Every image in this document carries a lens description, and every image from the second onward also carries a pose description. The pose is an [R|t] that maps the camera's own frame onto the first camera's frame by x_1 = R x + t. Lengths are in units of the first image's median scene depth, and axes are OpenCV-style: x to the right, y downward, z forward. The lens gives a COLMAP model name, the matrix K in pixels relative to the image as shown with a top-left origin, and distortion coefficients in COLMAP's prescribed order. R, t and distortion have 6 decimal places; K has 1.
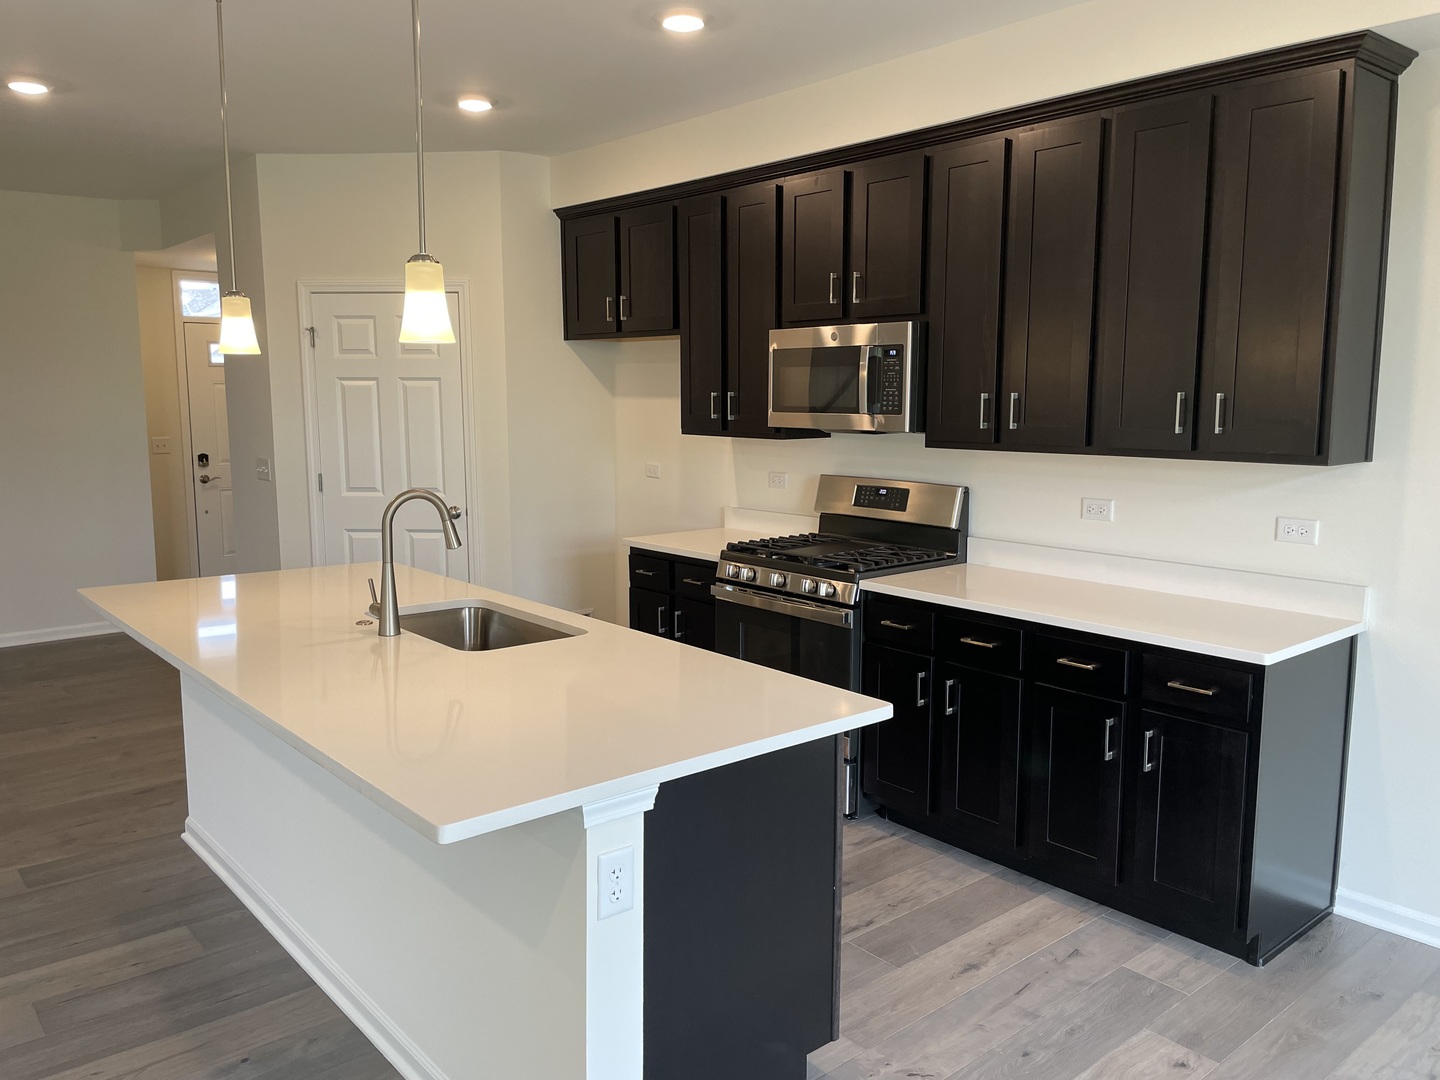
lens RADIAL K [[1101.3, 0, 719.5], [0, 1101.3, 533.3], [0, 0, 1]] dist [0.003515, -0.003074]
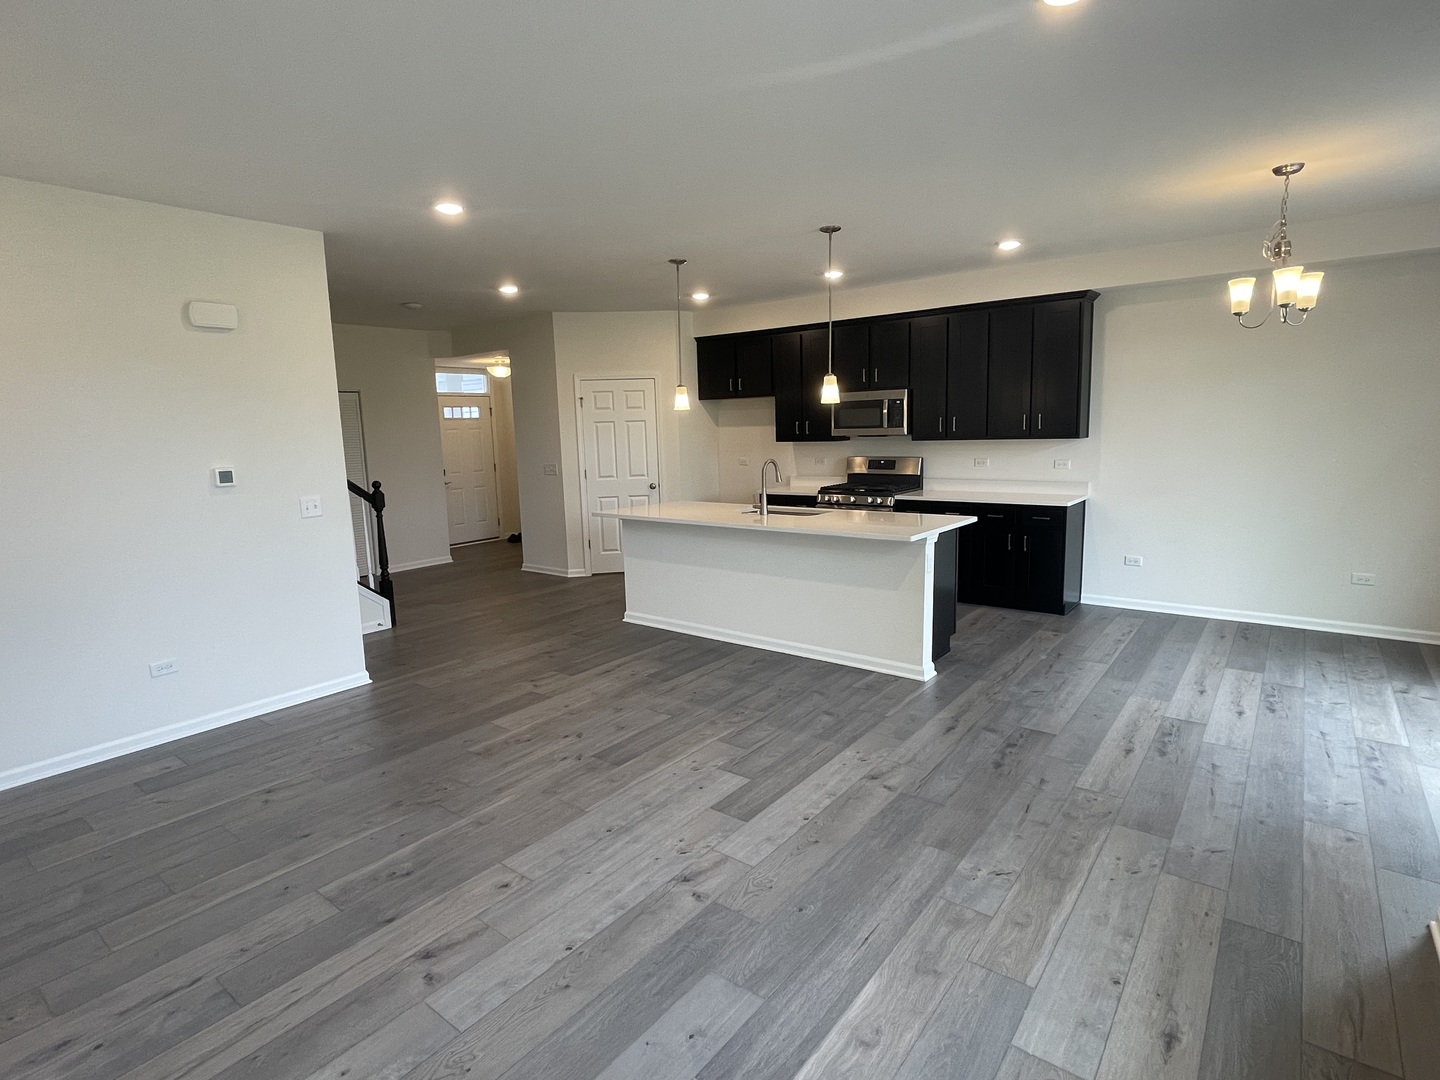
lens RADIAL K [[710.1, 0, 719.1], [0, 710.1, 543.4], [0, 0, 1]] dist [-0.000327, 0.000039]
pose [[0.982702, -0.059974, 0.175214, -0.468096], [0.054536, 0.997874, 0.035688, 0.062347], [-0.176981, -0.025515, 0.983883, -0.429146]]
